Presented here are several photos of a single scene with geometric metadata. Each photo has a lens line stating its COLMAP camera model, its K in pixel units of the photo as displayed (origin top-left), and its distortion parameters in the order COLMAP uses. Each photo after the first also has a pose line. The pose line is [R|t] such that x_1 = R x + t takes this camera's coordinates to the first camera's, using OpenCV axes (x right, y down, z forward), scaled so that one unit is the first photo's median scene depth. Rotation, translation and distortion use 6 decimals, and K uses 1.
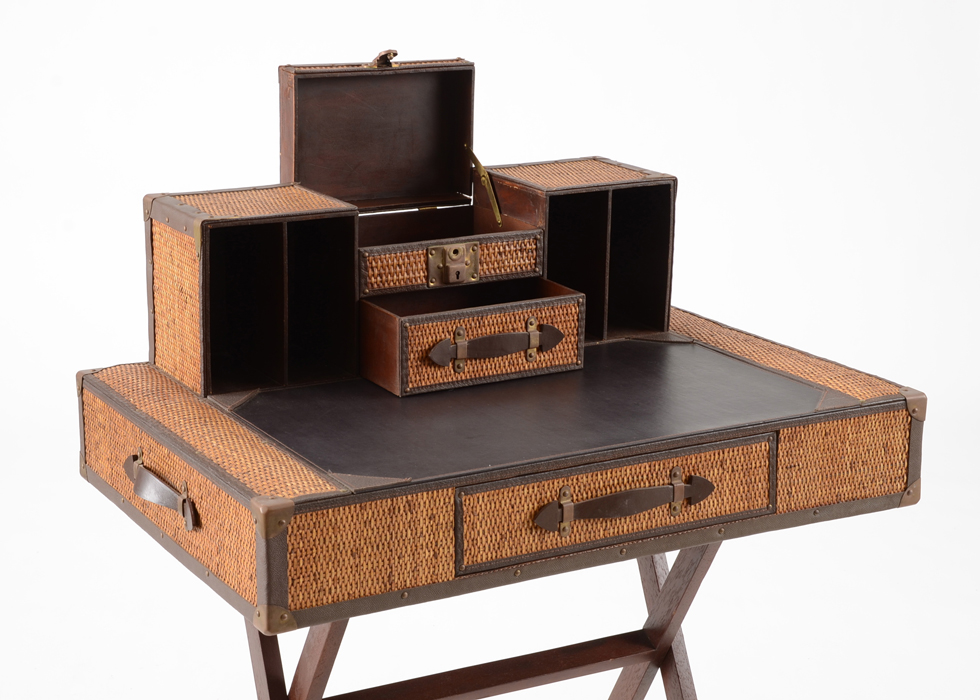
lens RADIAL K [[1948.8, 0, 490.0], [0, 1948.8, 350.0], [0, 0, 1]] dist [0.273335, 0.333399]
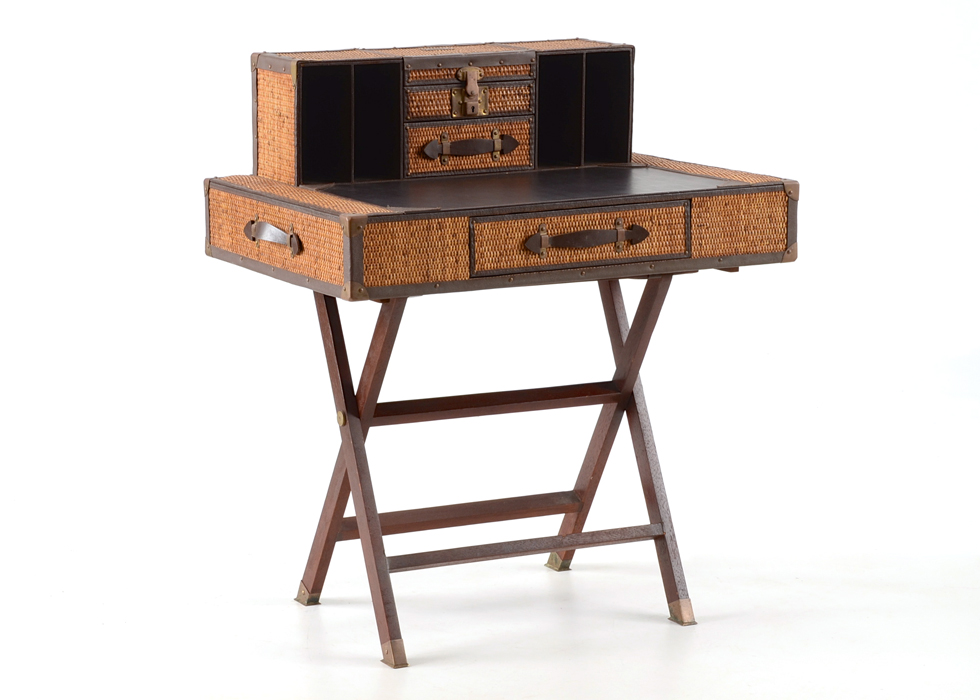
lens RADIAL K [[2916.4, 0, 490.0], [0, 2916.4, 350.0], [0, 0, 1]] dist [0.509911, -0.149436]
pose [[0.999752, -0.006465, -0.021320, 0.041518], [0.004795, 0.996981, -0.077499, 0.312954], [0.021757, 0.077377, 0.996764, -1.139493]]
